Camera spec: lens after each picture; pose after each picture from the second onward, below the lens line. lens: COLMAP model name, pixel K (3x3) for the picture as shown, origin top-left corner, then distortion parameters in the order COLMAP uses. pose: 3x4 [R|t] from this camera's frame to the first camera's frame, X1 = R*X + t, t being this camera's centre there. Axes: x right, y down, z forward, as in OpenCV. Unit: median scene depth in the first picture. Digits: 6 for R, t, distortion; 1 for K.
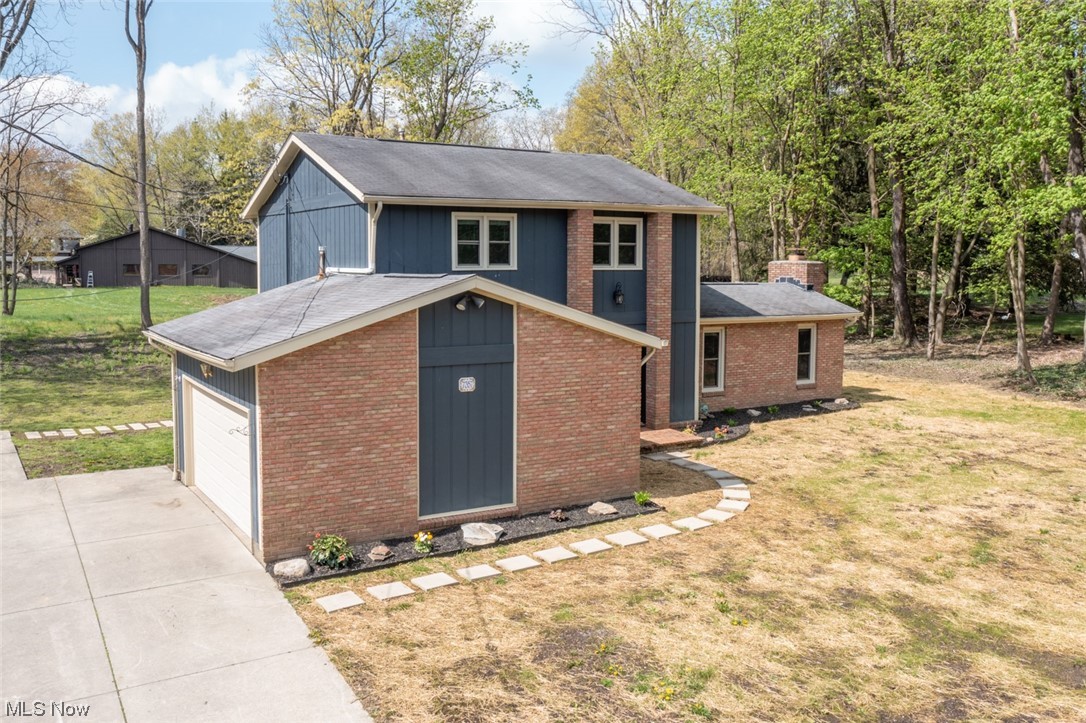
lens RADIAL K [[901.7, 0, 545.2], [0, 901.7, 315.1], [0, 0, 1]] dist [0.001403, 0.005518]
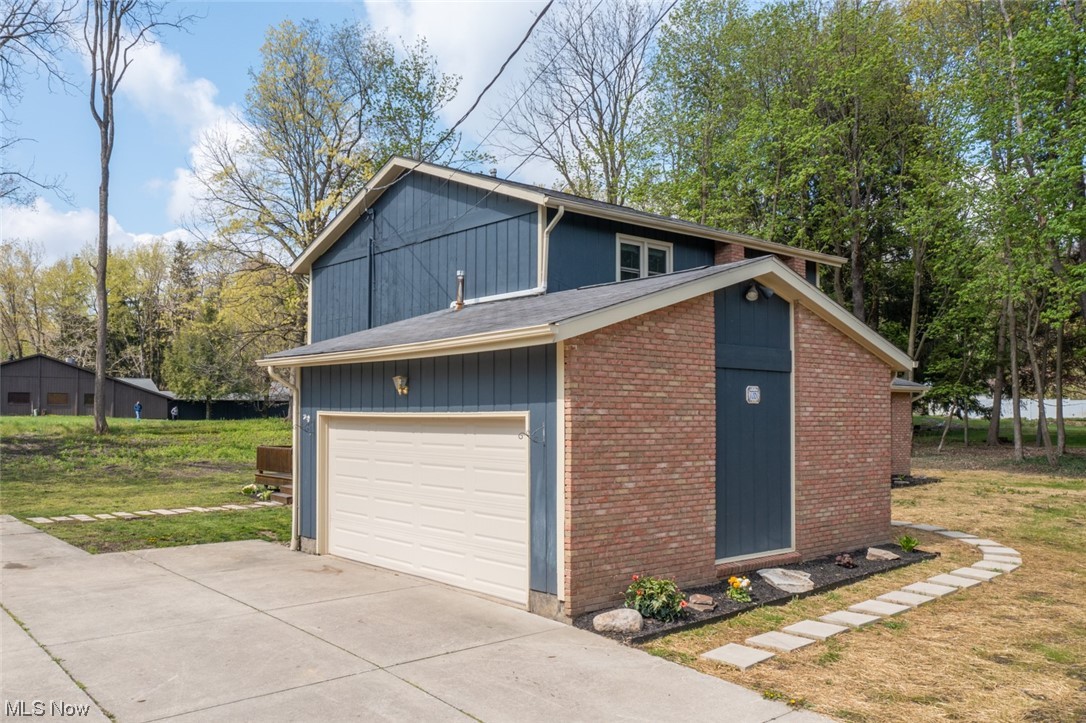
lens RADIAL K [[844.7, 0, 539.7], [0, 844.7, 382.4], [0, 0, 1]] dist [-0.002954, -0.000283]
pose [[0.987427, 0.004232, 0.158016, -0.426735], [0.010279, 0.995807, -0.090899, 0.143771], [-0.157739, 0.091381, 0.983244, 0.313591]]
